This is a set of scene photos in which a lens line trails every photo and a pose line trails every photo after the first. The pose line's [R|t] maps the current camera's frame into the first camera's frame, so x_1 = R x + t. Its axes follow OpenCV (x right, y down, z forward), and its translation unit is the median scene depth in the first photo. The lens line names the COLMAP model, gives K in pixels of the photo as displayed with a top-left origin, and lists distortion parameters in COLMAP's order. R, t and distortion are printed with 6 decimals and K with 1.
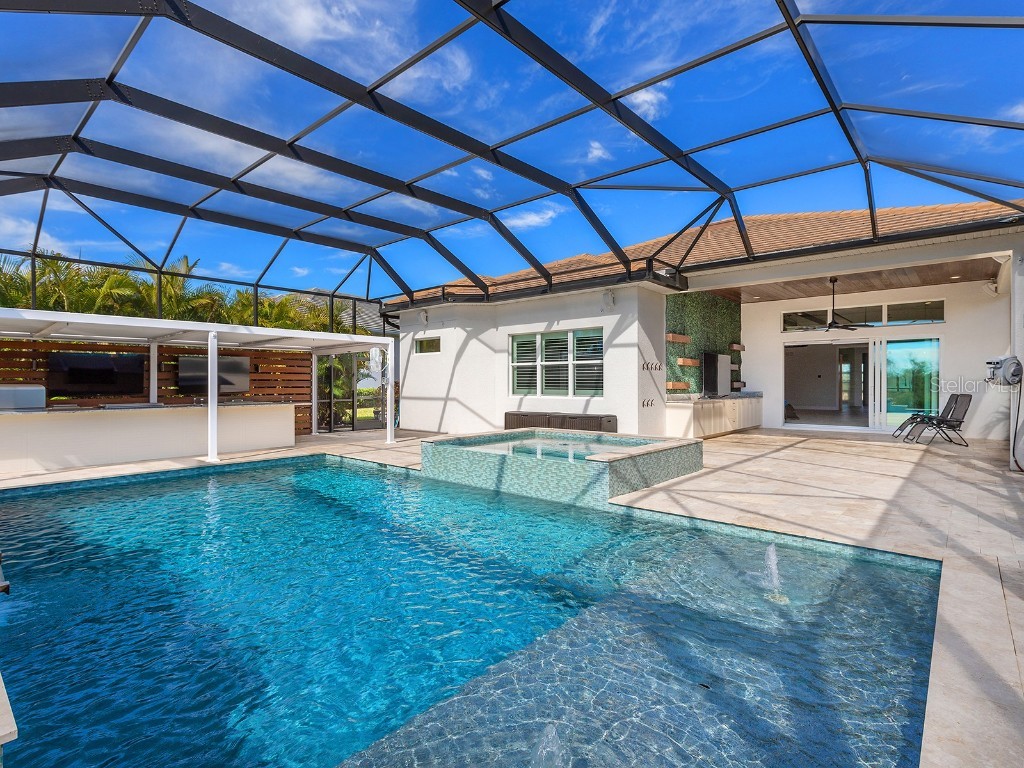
lens RADIAL K [[516.6, 0, 520.6], [0, 516.6, 382.1], [0, 0, 1]] dist [0.002919, -0.000984]
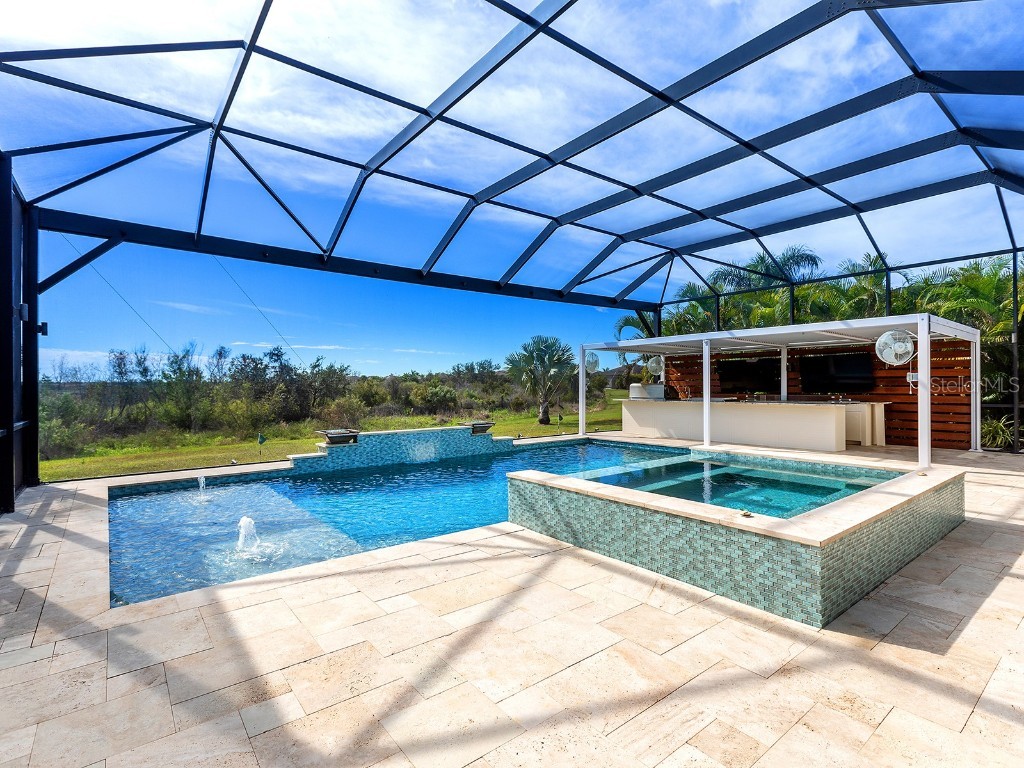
lens RADIAL K [[516.6, 0, 510.1], [0, 516.6, 383.9], [0, 0, 1]] dist [0.002919, -0.000984]
pose [[-0.178685, 0.004150, -0.983898, 0.872138], [0.008158, 0.999963, 0.002736, -0.002213], [0.983872, -0.007537, -0.178713, 1.002838]]
